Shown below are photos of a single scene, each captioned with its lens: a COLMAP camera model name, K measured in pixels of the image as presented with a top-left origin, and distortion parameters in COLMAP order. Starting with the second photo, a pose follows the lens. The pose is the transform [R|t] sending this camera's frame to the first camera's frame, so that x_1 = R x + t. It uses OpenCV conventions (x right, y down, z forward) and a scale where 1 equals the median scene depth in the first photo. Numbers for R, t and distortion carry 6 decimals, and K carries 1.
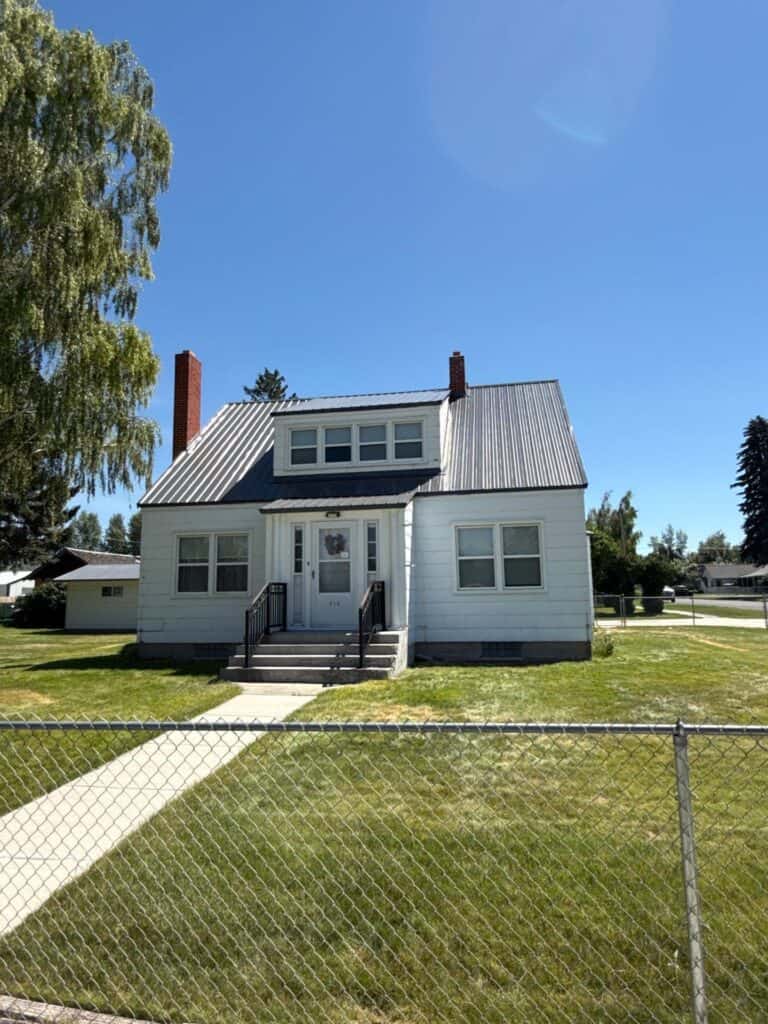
lens RADIAL K [[616.0, 0, 384.4], [0, 616.0, 516.5], [0, 0, 1]] dist [0.003105, 0.000122]
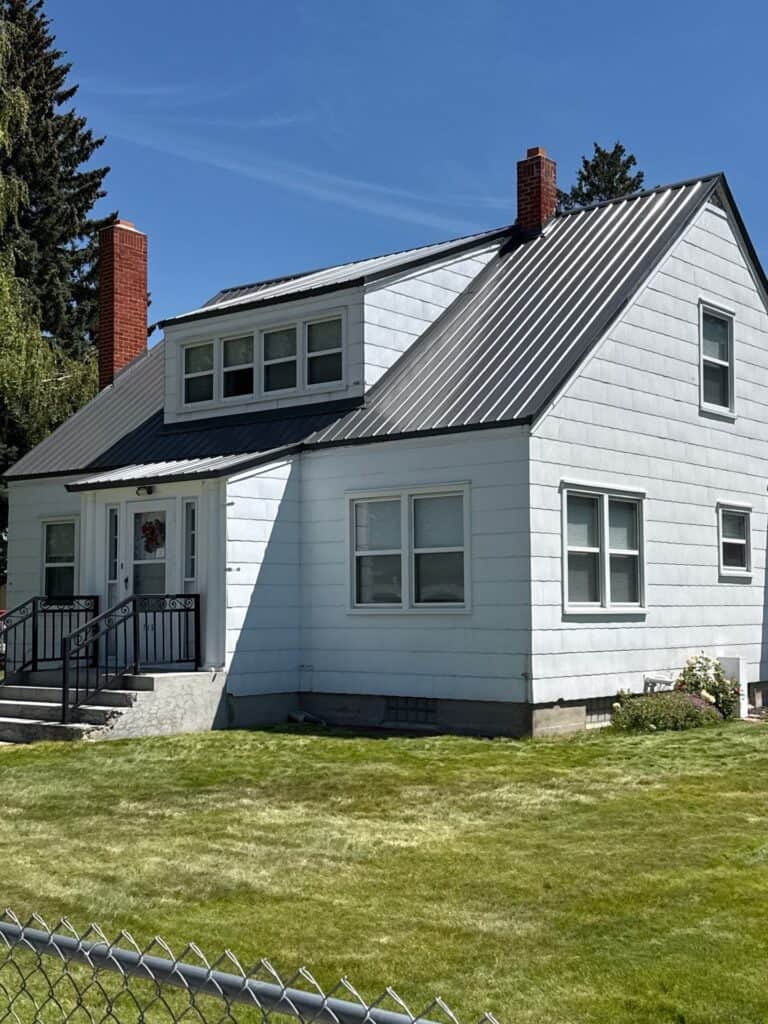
lens RADIAL K [[1316.4, 0, 383.9], [0, 1316.4, 511.7], [0, 0, 1]] dist [0.172111, 0.000000]
pose [[0.864597, -0.025608, -0.501812, 0.717925], [0.054956, 0.997529, 0.043780, -0.024125], [0.499451, -0.065430, 0.863868, -0.064707]]
